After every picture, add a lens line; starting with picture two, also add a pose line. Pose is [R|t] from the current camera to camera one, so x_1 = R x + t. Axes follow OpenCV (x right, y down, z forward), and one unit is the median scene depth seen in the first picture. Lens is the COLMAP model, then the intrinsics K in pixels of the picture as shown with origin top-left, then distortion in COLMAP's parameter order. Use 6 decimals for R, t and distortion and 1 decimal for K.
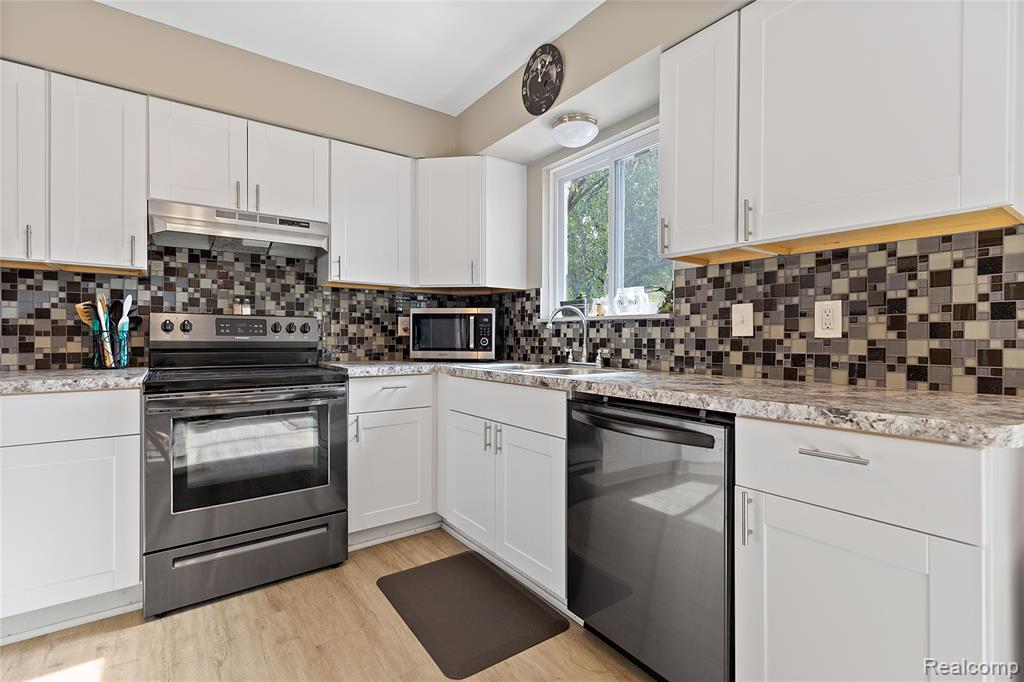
lens RADIAL K [[470.0, 0, 517.2], [0, 470.0, 338.4], [0, 0, 1]] dist [0.015366, -0.003294]
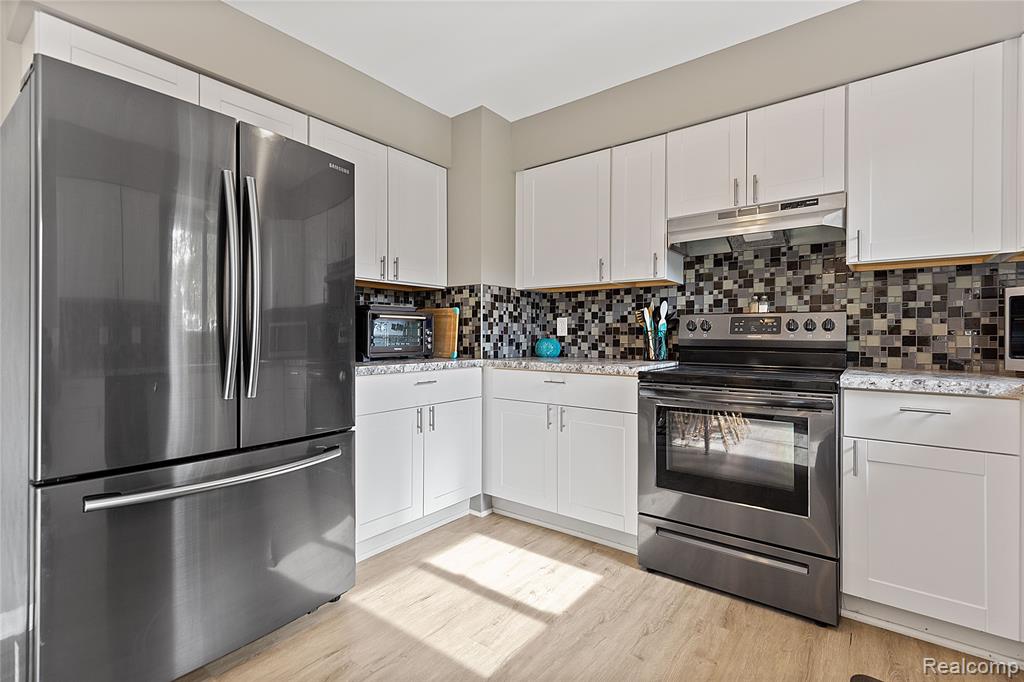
lens RADIAL K [[470.0, 0, 515.8], [0, 470.0, 337.2], [0, 0, 1]] dist [0.015366, -0.003294]
pose [[0.282965, 0.001302, -0.959129, 0.223301], [-0.005133, 0.999987, -0.000156, 0.002955], [0.959117, 0.004967, 0.282967, 0.269164]]
